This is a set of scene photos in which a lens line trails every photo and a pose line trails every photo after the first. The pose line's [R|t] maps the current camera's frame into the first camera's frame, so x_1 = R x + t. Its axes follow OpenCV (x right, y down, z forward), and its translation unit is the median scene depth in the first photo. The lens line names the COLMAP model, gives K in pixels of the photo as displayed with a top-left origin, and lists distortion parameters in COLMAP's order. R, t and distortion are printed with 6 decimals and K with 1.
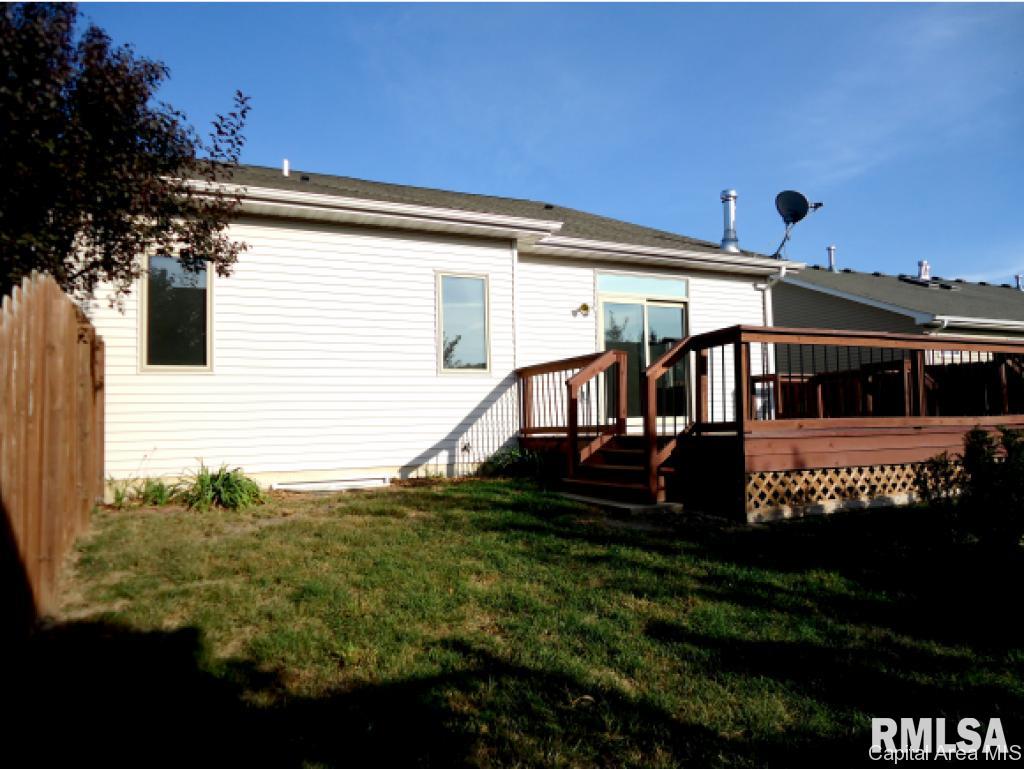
lens RADIAL K [[738.9, 0, 510.1], [0, 738.9, 380.0], [0, 0, 1]] dist [-0.014863, 0.006243]
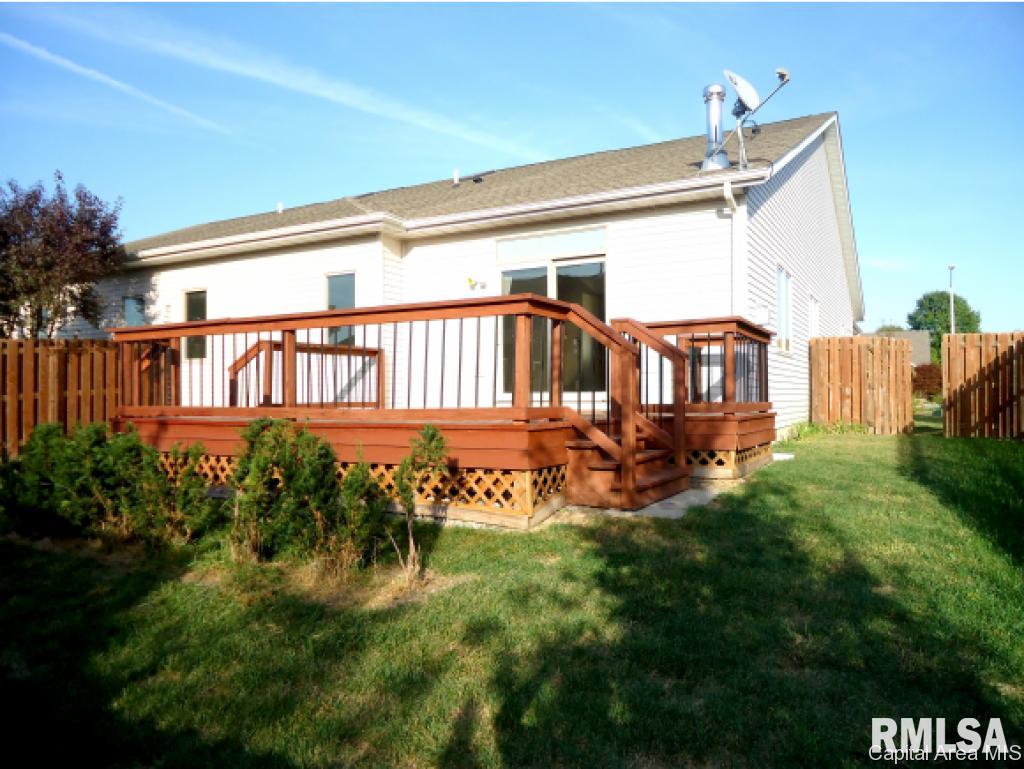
lens RADIAL K [[738.9, 0, 510.1], [0, 738.9, 380.0], [0, 0, 1]] dist [-0.014863, 0.006243]
pose [[0.562388, 0.005495, -0.826855, 0.917696], [0.048588, 0.998030, 0.039679, -0.002487], [0.825445, -0.062490, 0.561014, 0.467434]]
